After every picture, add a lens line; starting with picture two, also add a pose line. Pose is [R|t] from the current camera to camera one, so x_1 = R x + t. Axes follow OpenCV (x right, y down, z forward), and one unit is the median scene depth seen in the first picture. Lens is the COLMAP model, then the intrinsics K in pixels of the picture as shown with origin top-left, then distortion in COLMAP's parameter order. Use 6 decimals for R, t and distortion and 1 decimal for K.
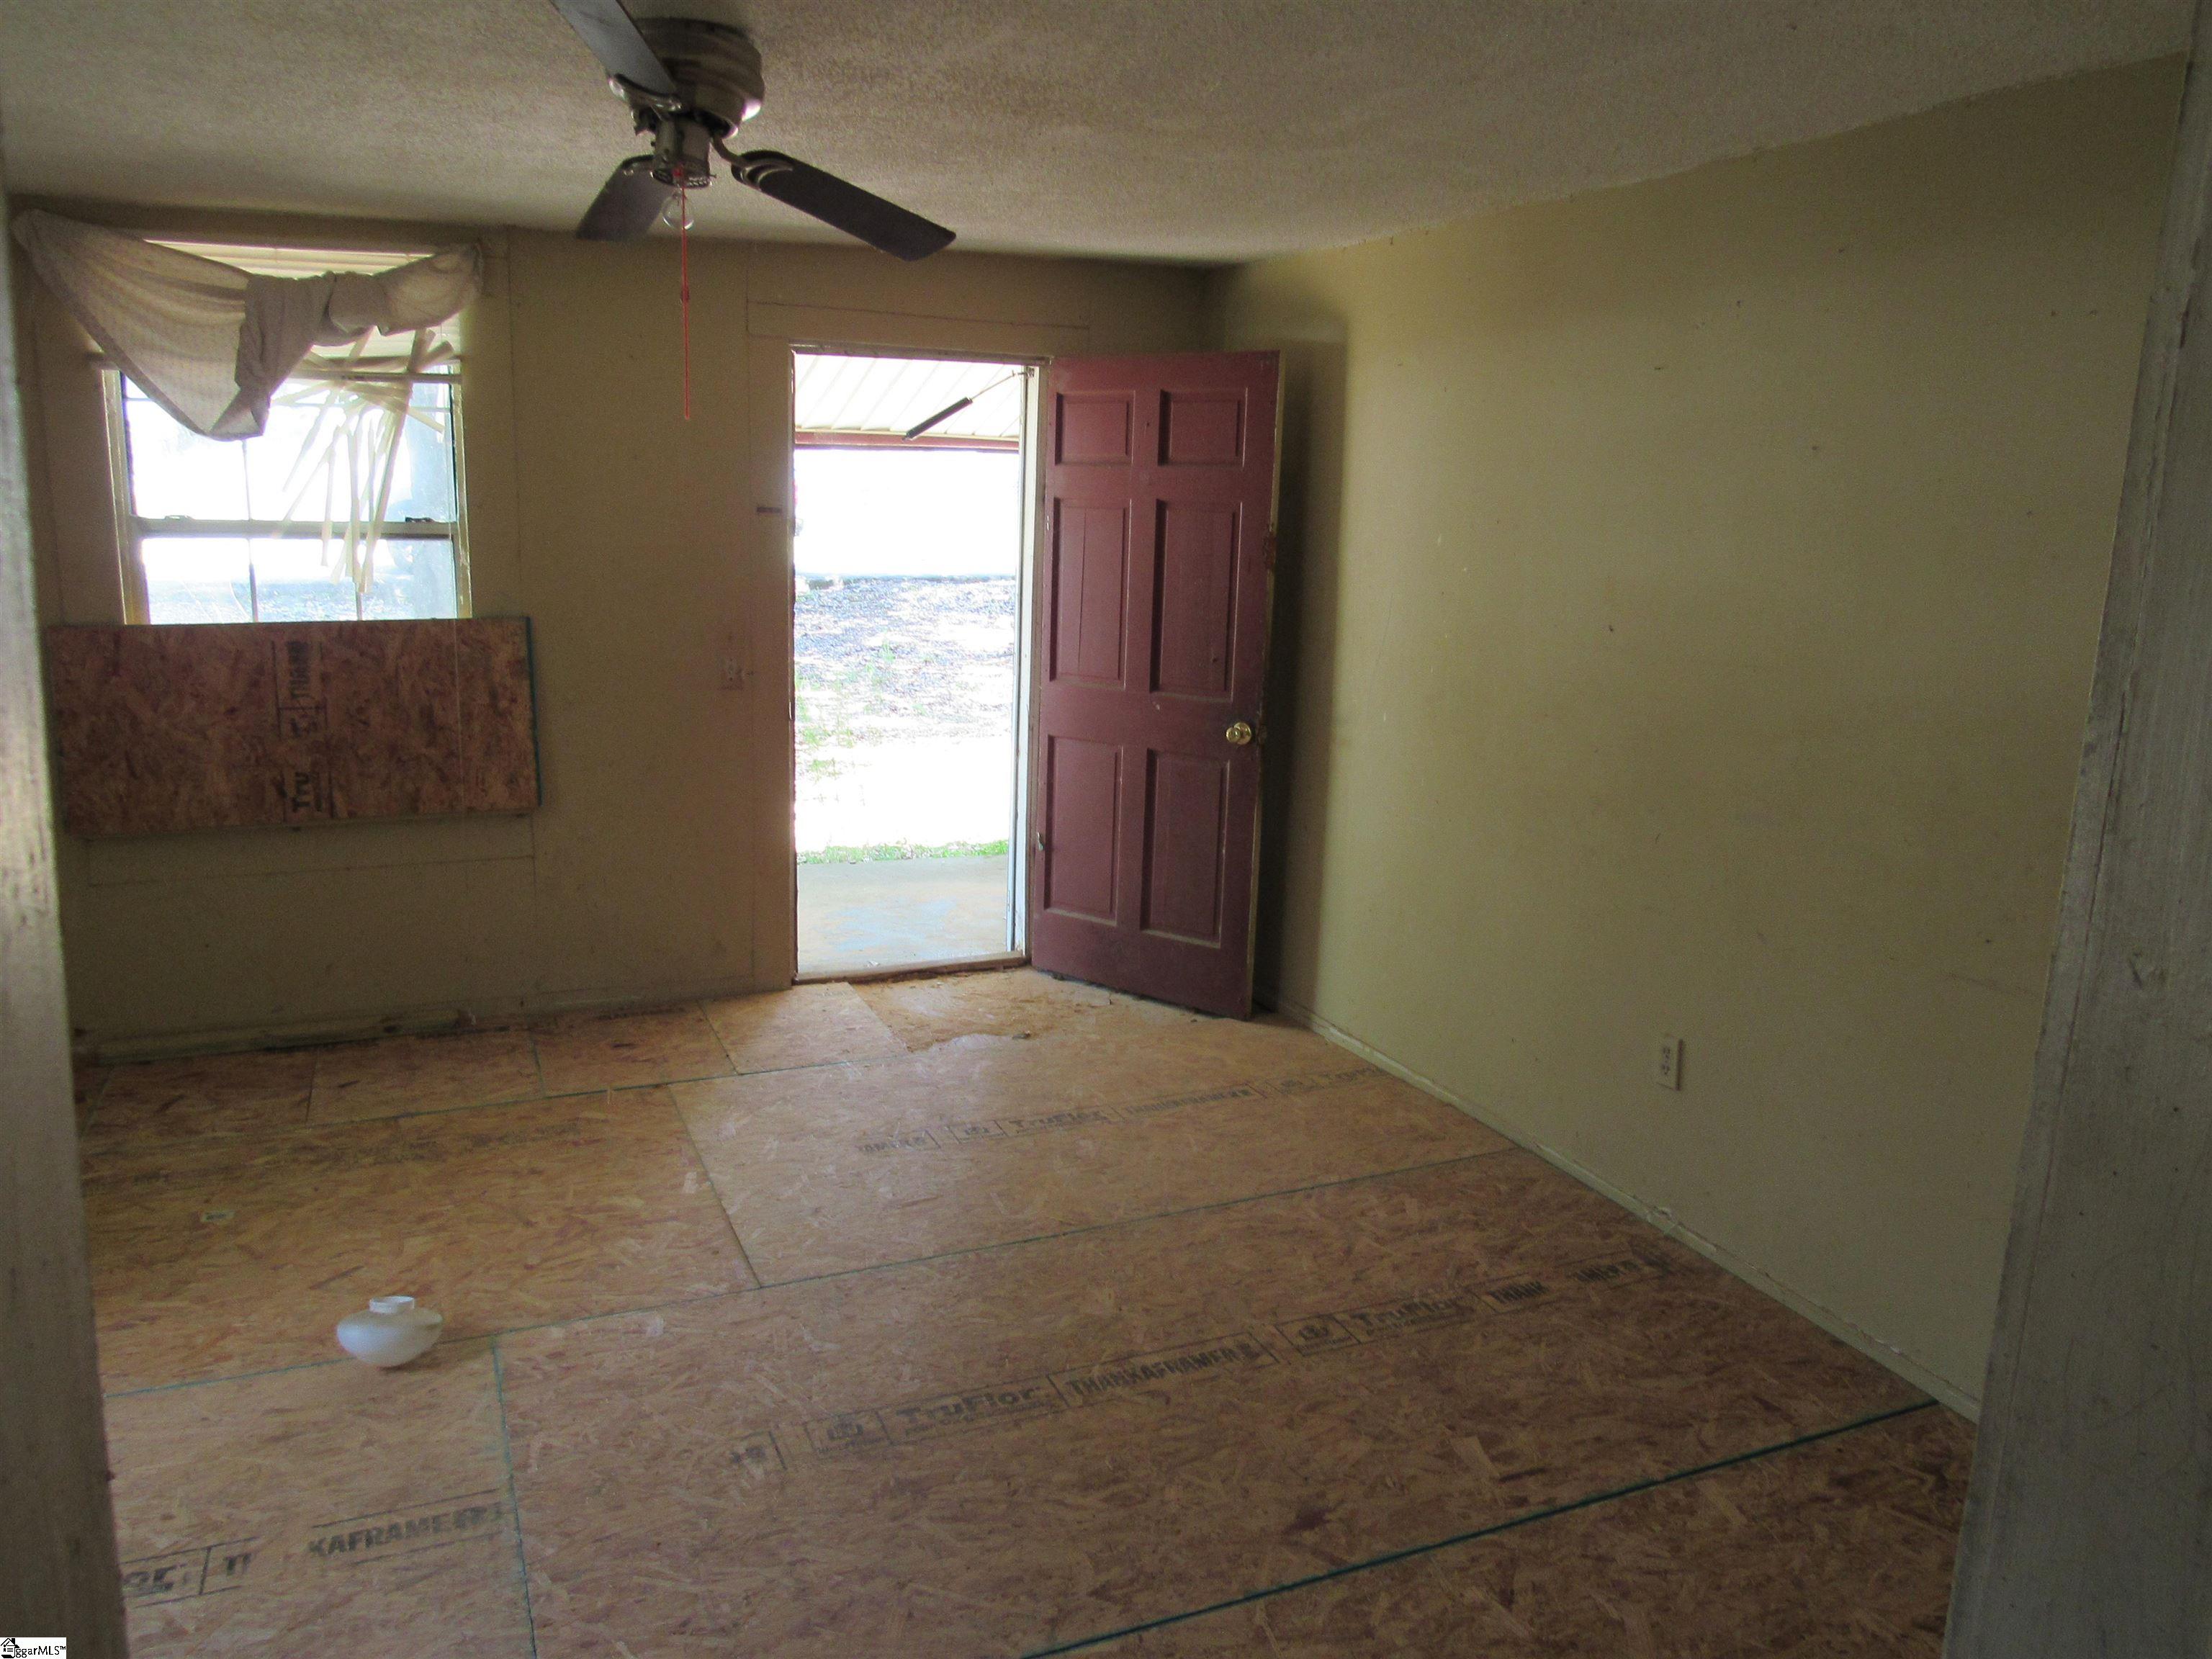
lens RADIAL K [[1589.4, 0, 1115.7], [0, 1589.4, 821.8], [0, 0, 1]] dist [-0.031090, 0.017155]
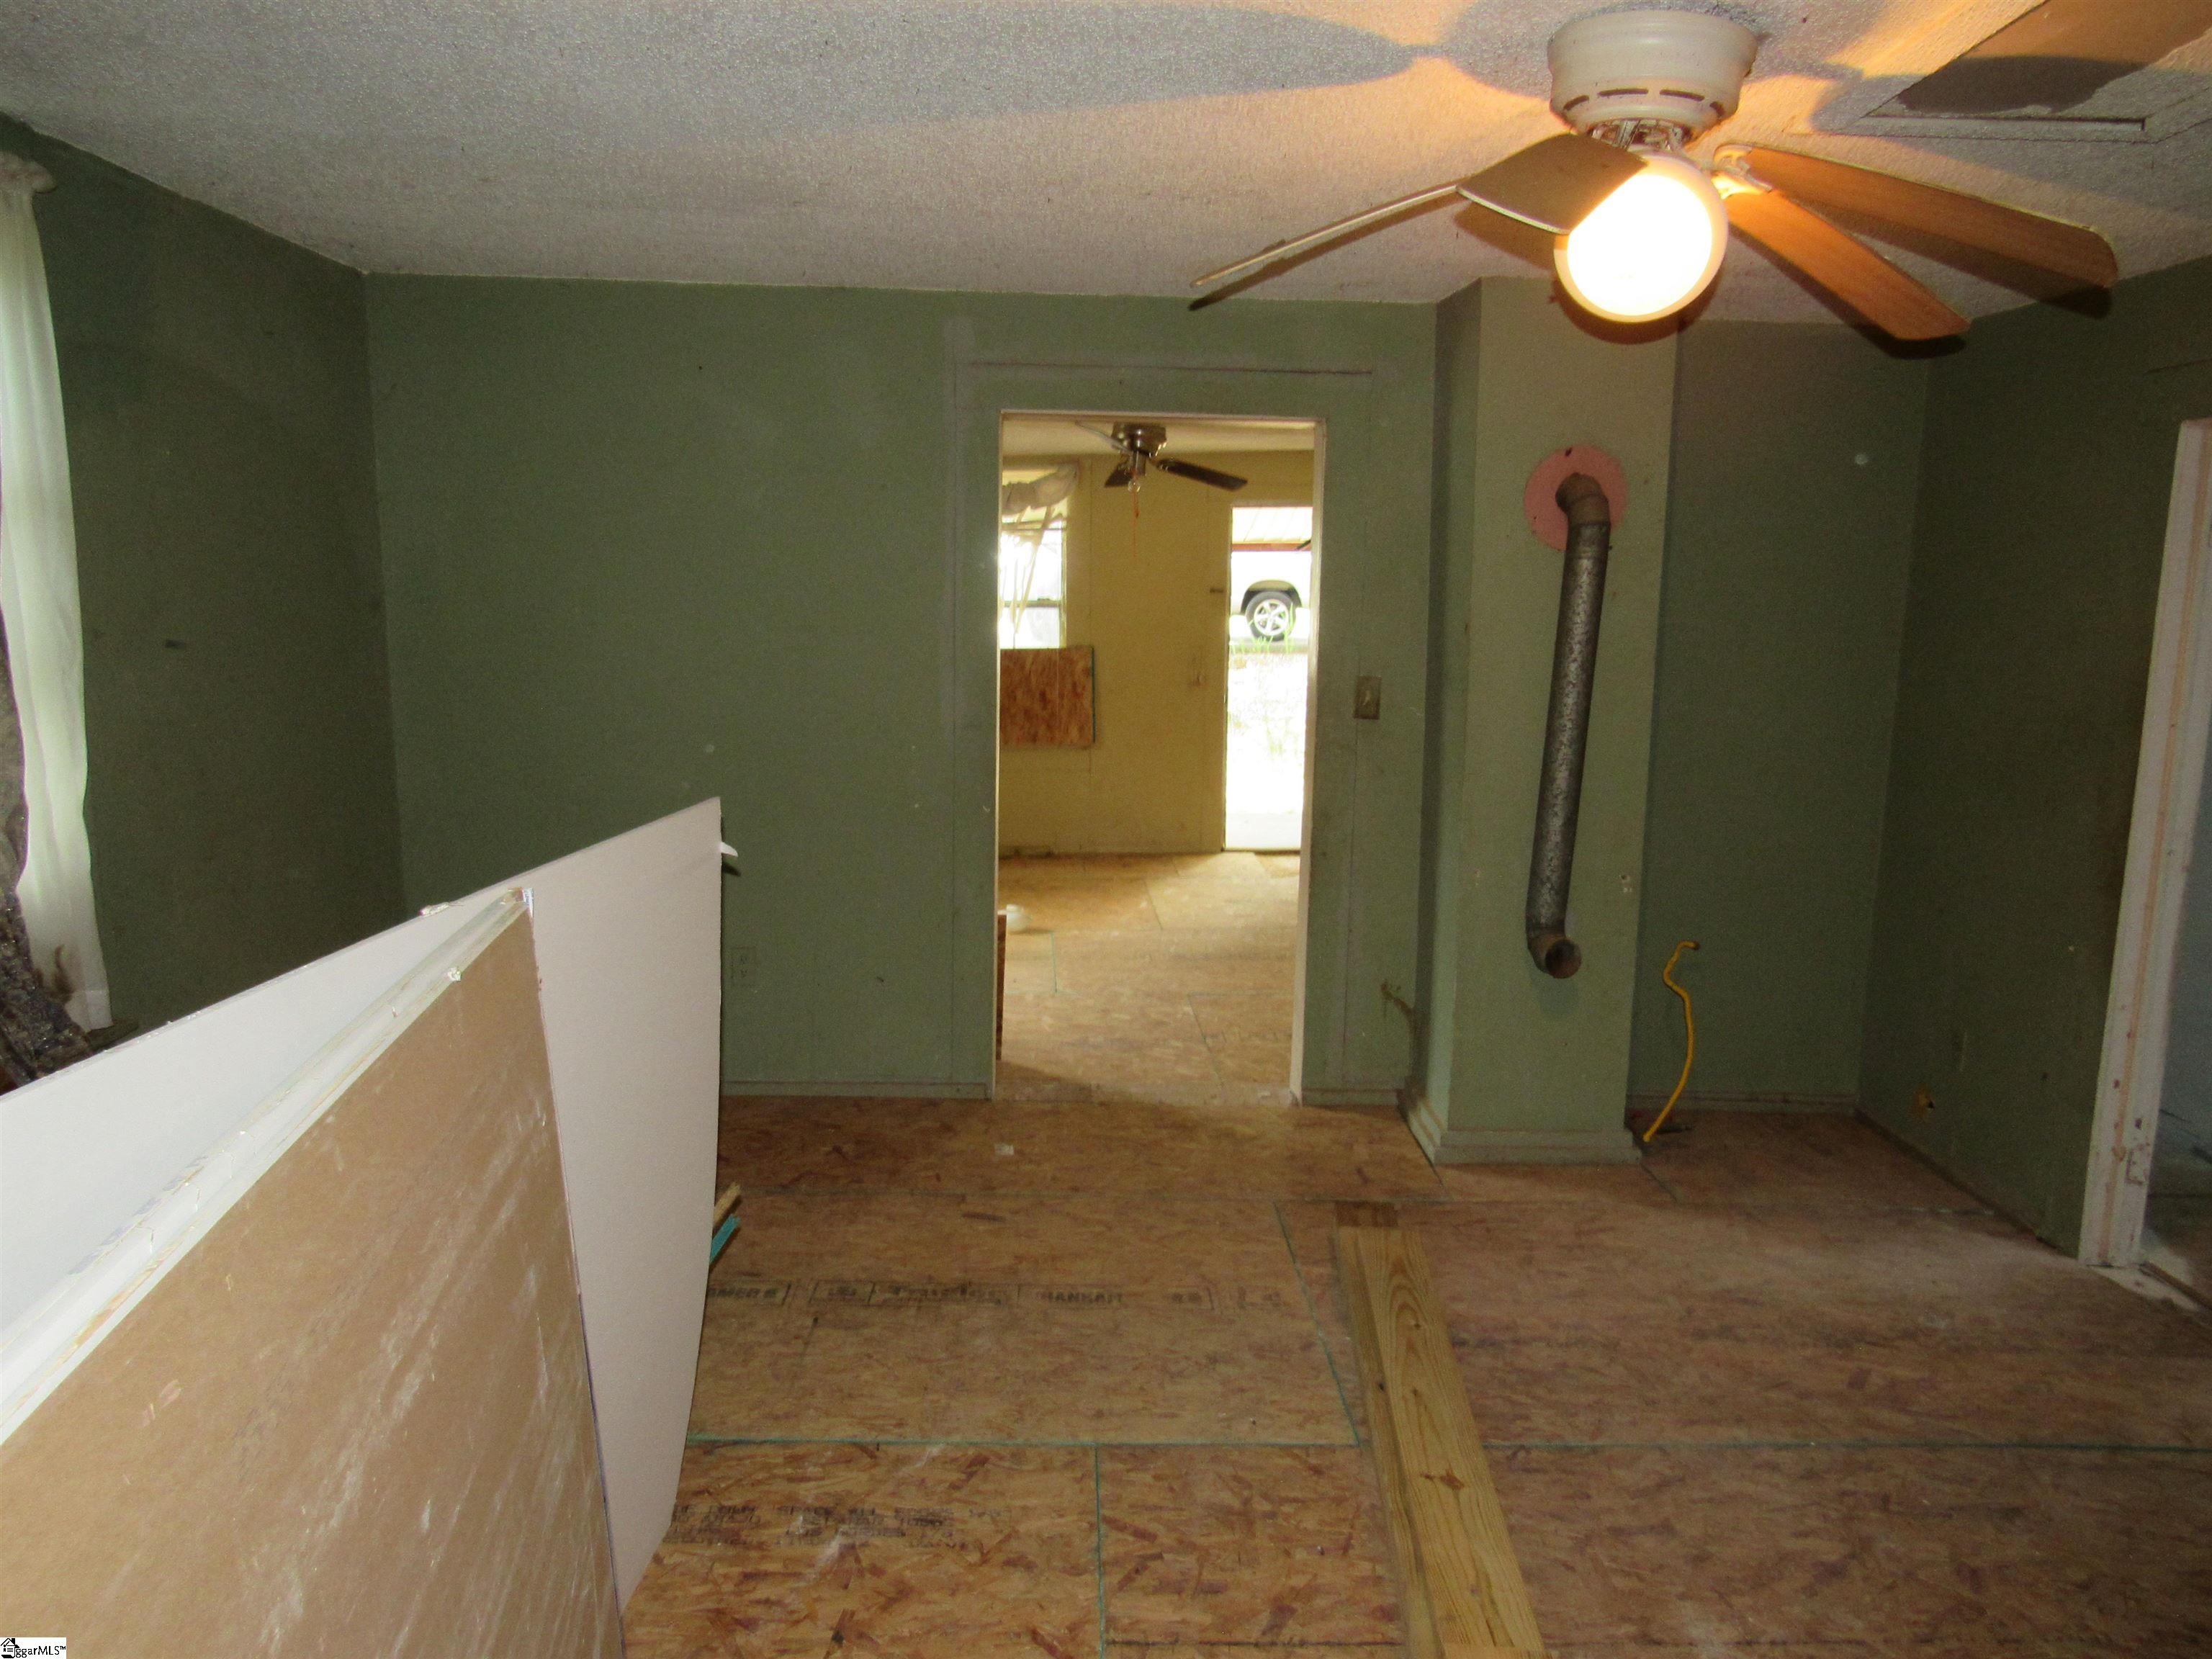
lens RADIAL K [[1589.4, 0, 1107.0], [0, 1589.4, 835.0], [0, 0, 1]] dist [-0.031090, 0.017155]
pose [[0.930443, 0.037236, -0.364540, 0.408163], [-0.052329, 0.998130, -0.031609, 0.181376], [0.362681, 0.048486, 0.930651, -0.895999]]
